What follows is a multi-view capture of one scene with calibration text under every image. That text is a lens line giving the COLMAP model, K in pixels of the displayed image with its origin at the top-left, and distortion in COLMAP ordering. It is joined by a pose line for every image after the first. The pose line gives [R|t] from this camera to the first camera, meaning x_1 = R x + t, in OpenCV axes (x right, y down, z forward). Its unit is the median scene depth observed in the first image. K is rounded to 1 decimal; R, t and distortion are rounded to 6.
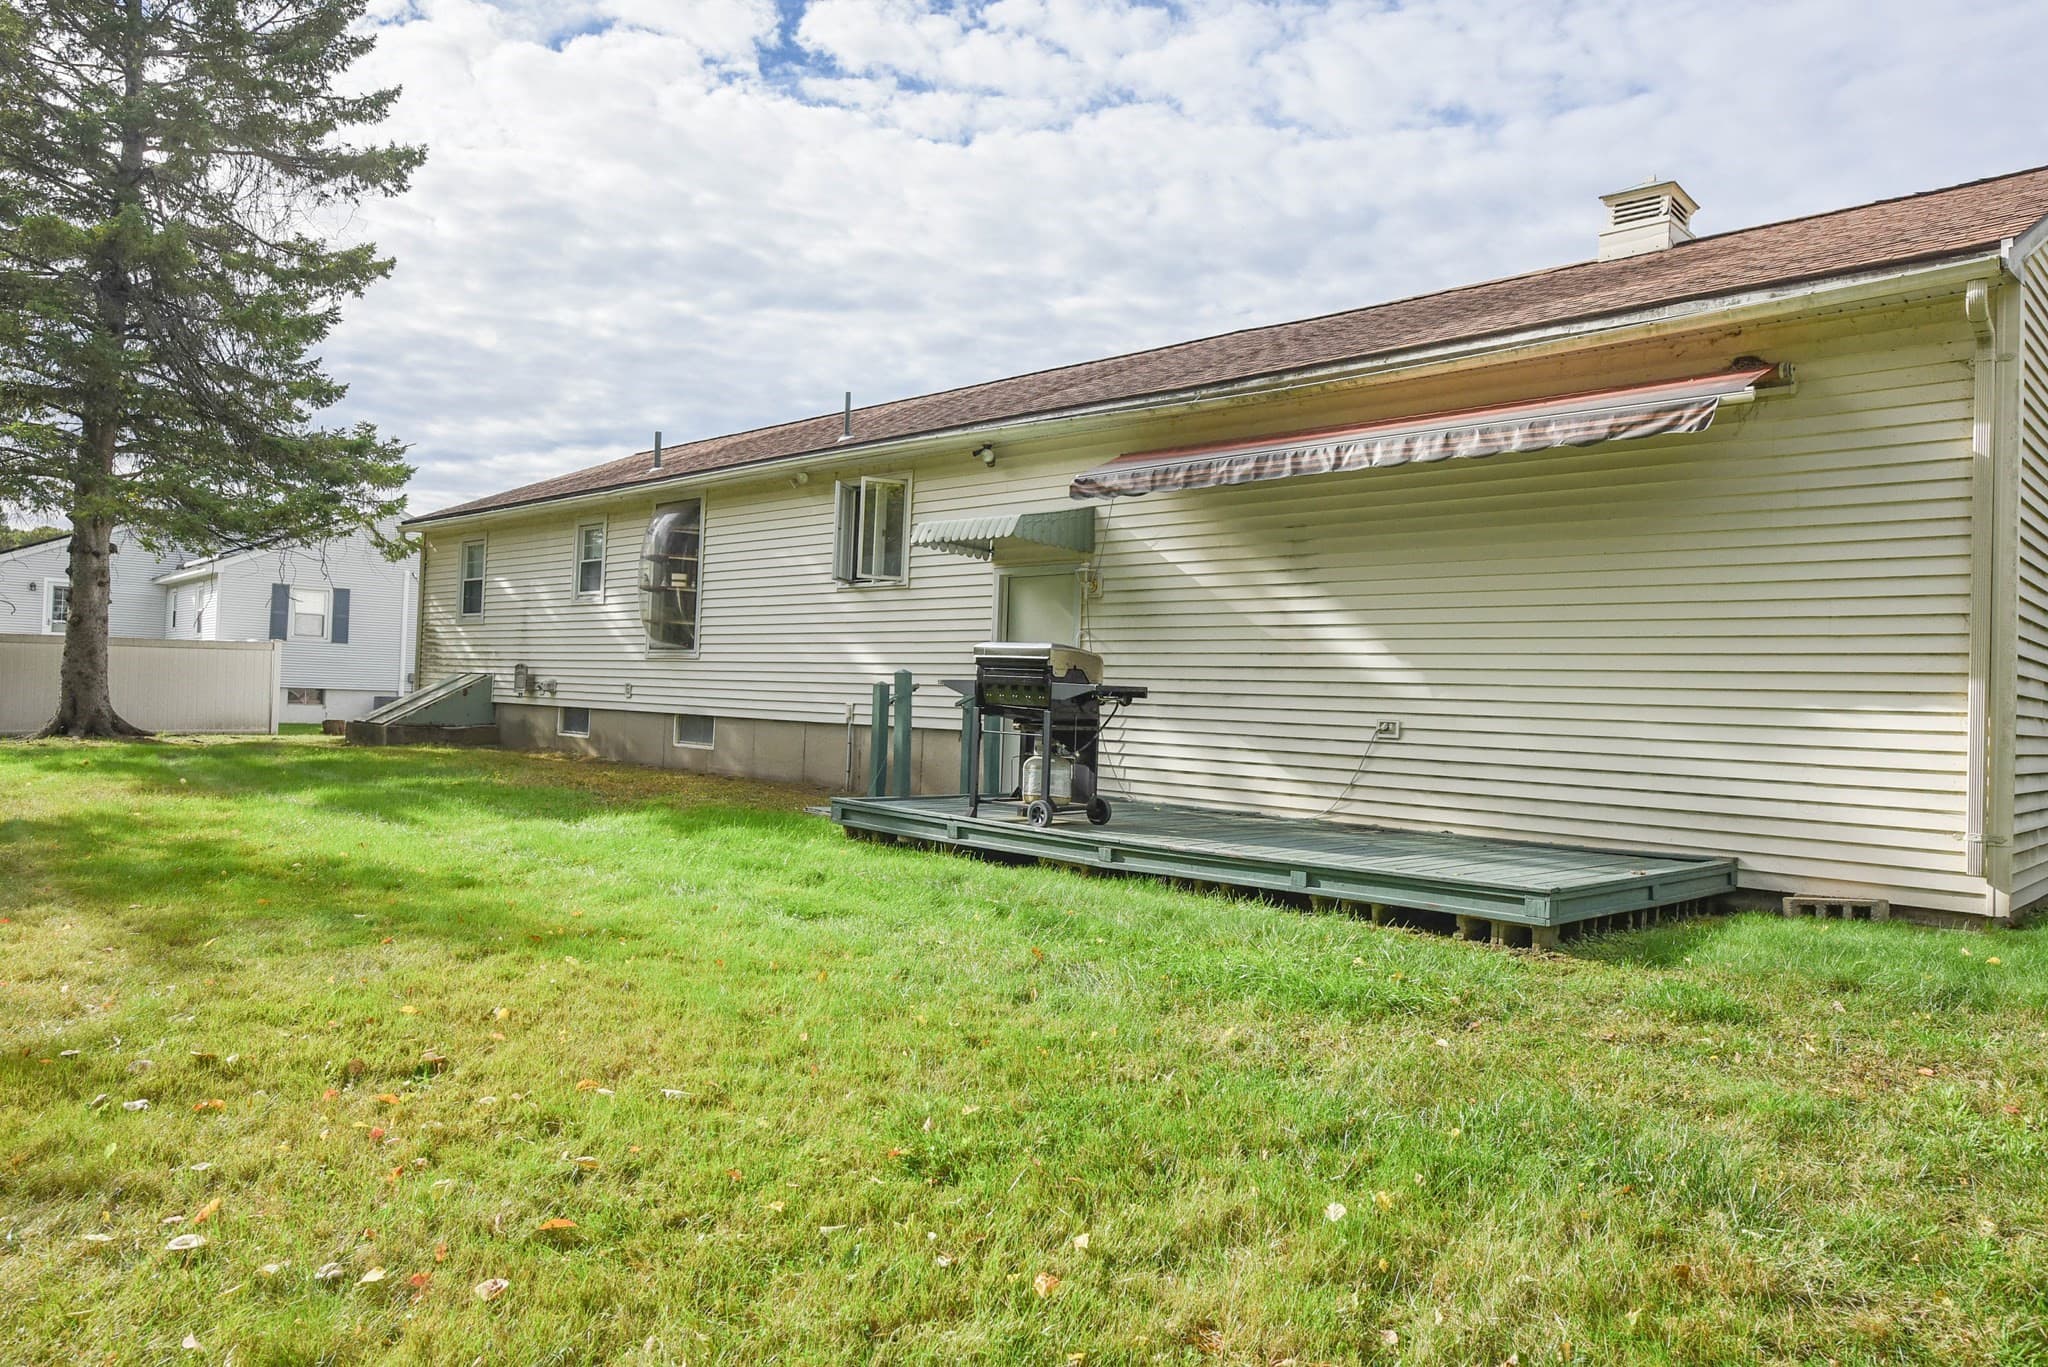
lens RADIAL K [[1352.3, 0, 1024.0], [0, 1352.3, 683.5], [0, 0, 1]] dist [0.001226, 0.001320]
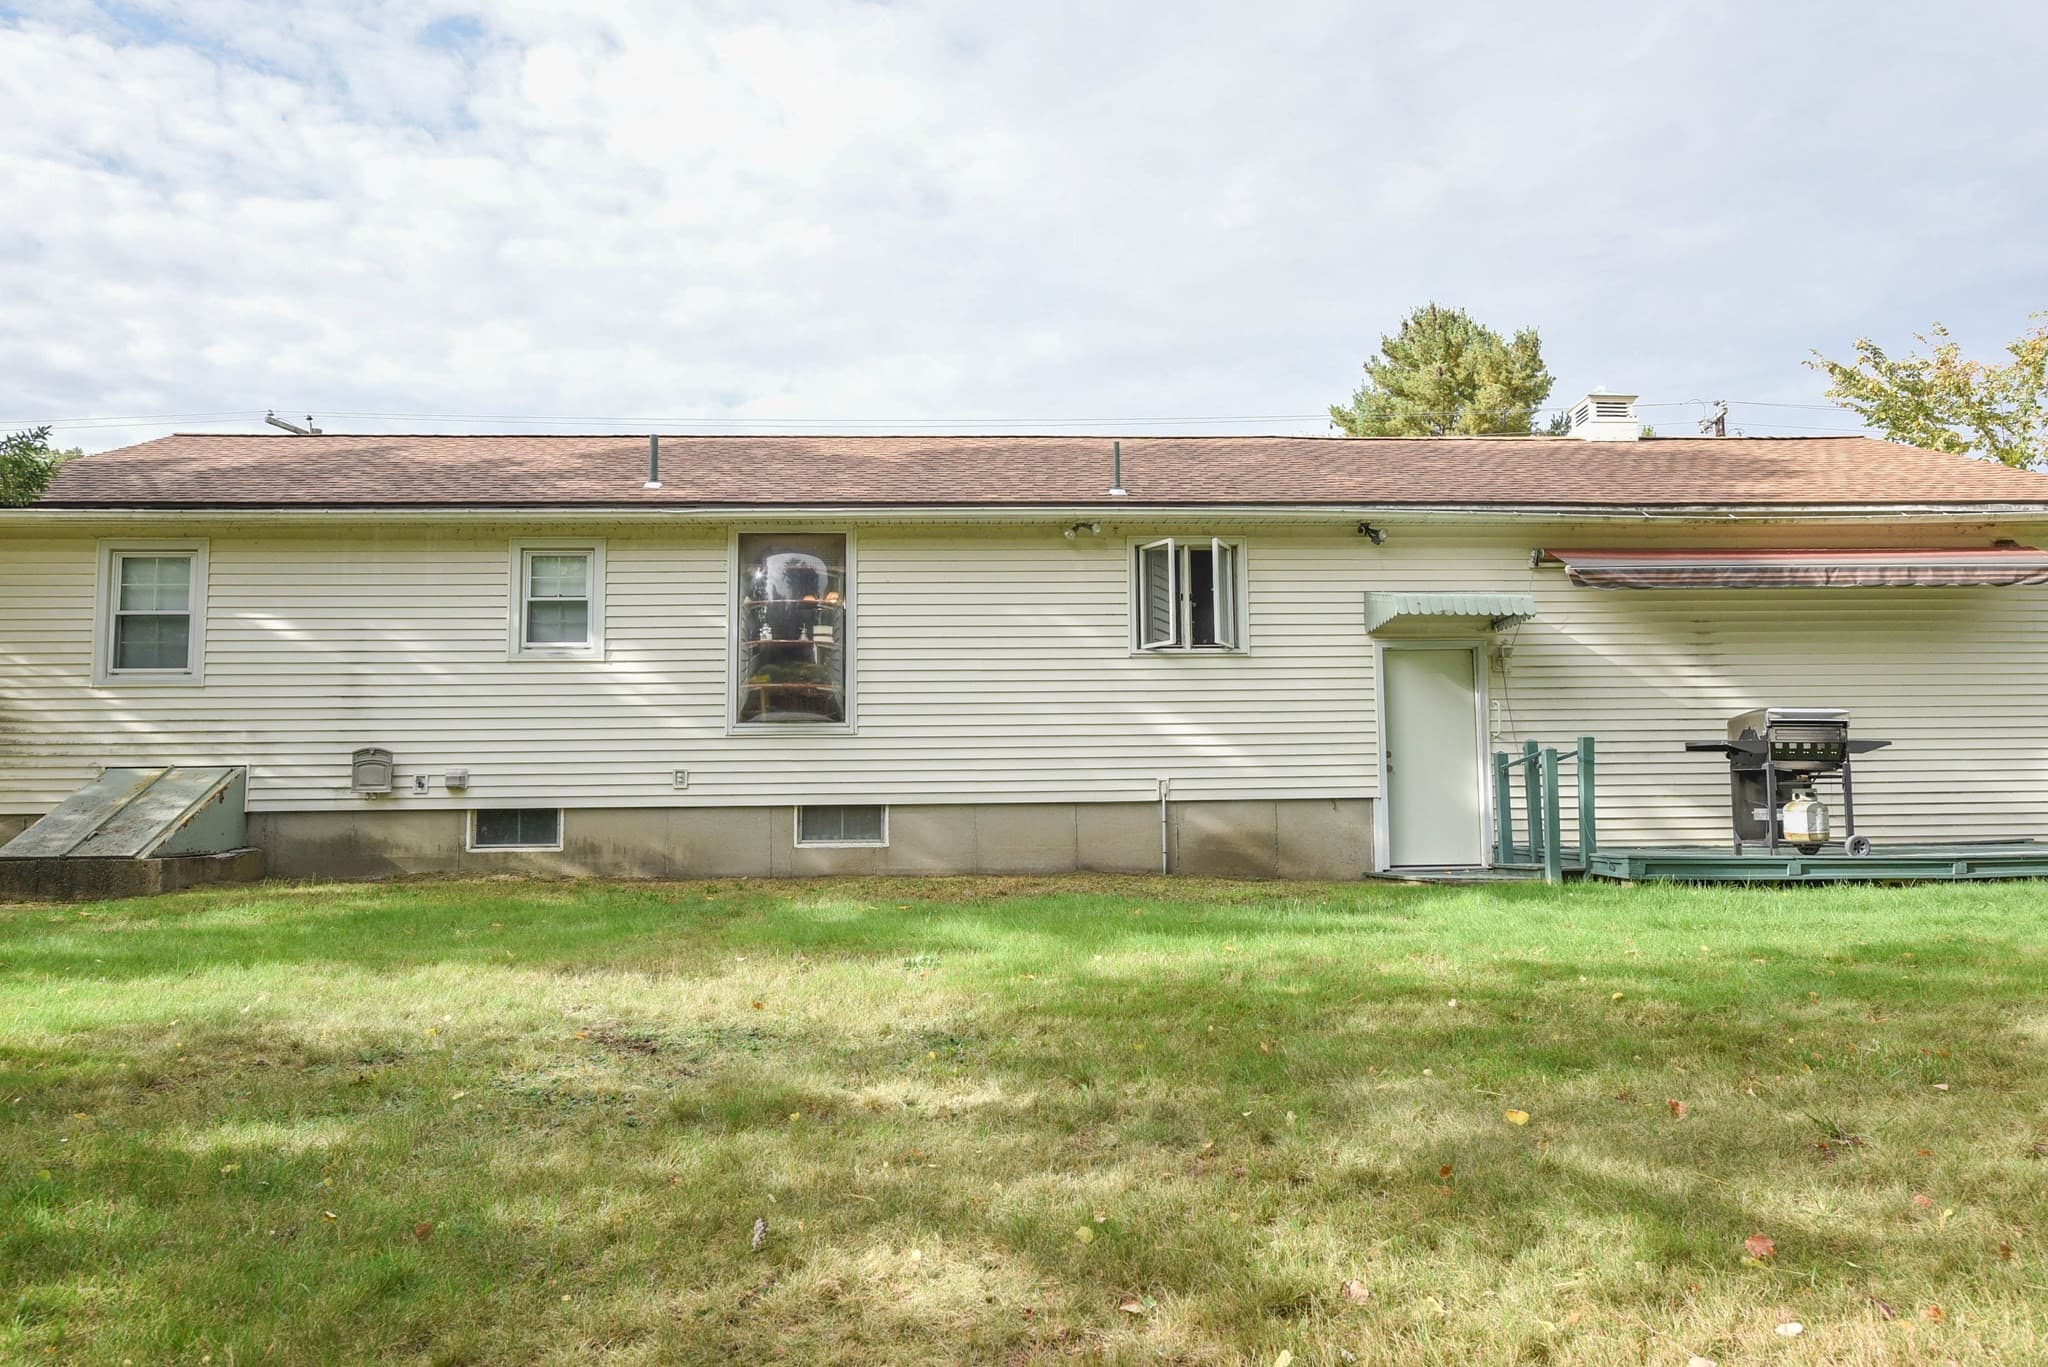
lens RADIAL K [[1352.3, 0, 1024.0], [0, 1352.3, 683.5], [0, 0, 1]] dist [0.001226, 0.001320]
pose [[0.671296, 0.019648, 0.740929, -0.747551], [0.026459, 0.998376, -0.050448, -0.005062], [-0.740717, 0.053470, 0.669686, 0.382718]]
